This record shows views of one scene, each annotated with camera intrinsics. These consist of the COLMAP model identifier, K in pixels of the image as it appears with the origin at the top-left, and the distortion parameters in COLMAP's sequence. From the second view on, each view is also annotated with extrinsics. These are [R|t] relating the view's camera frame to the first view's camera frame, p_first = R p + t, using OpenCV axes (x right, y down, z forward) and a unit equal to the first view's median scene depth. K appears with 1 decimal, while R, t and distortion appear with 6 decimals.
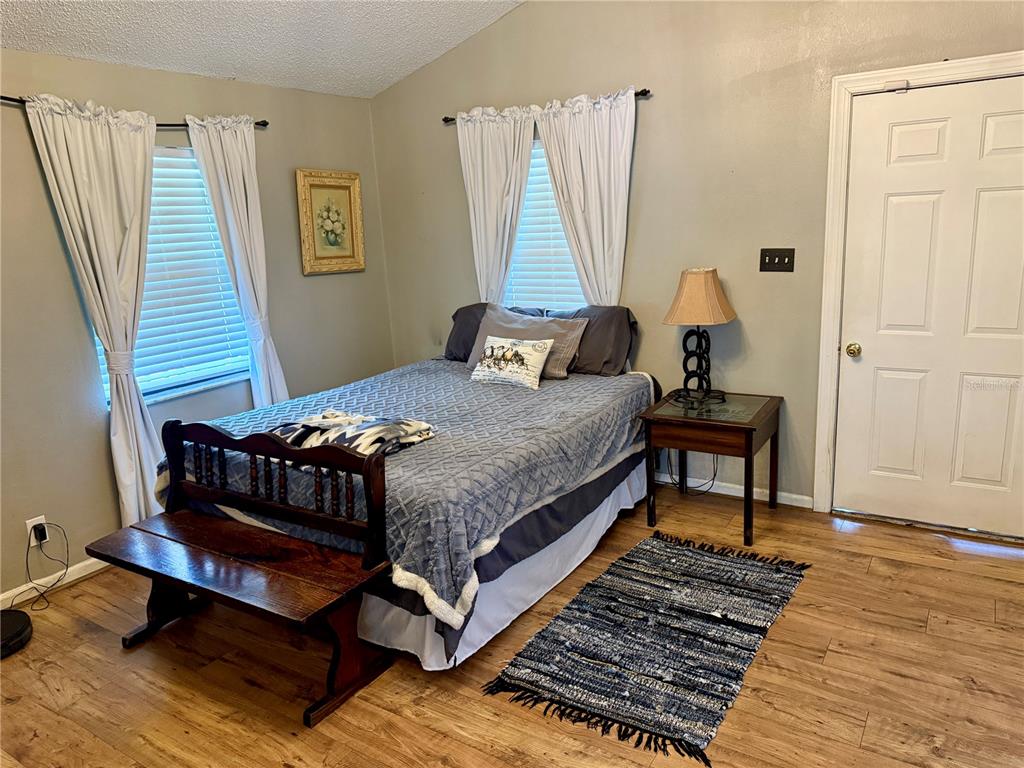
lens RADIAL K [[678.2, 0, 512.0], [0, 678.2, 384.0], [0, 0, 1]] dist [0.002558, -0.059877]
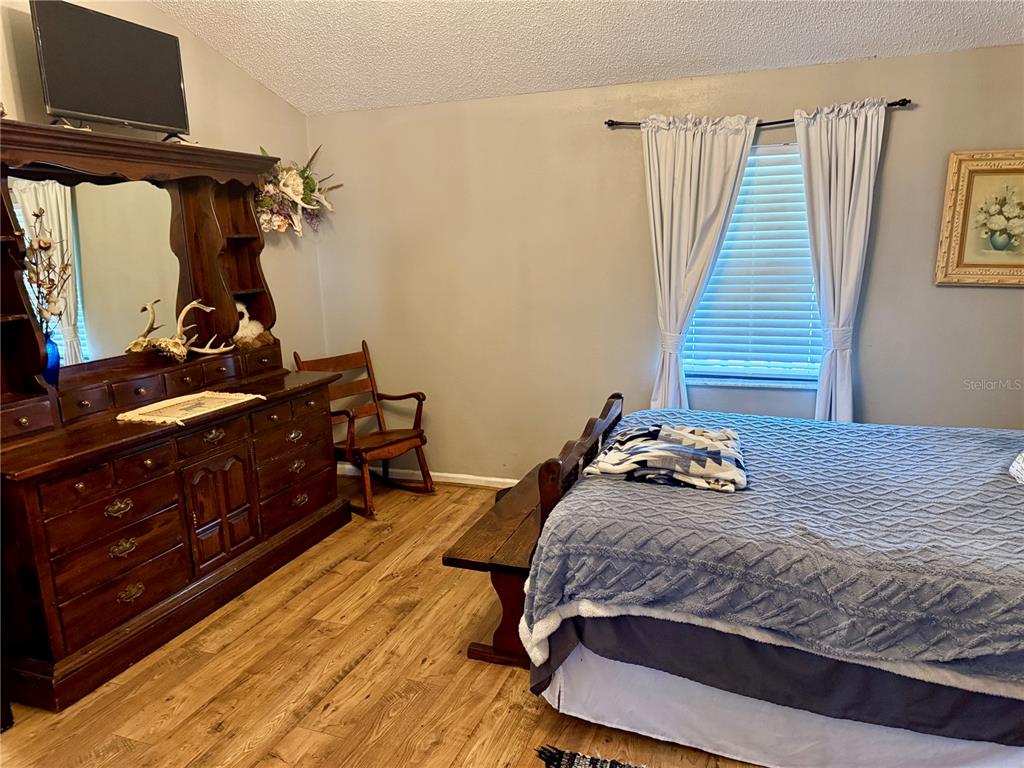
lens RADIAL K [[678.2, 0, 512.0], [0, 678.2, 384.0], [0, 0, 1]] dist [0.002558, -0.059877]
pose [[0.212261, 0.223481, -0.951316, 0.469646], [-0.206256, 0.961813, 0.179927, -0.113245], [0.955198, 0.158023, 0.250250, 0.444887]]
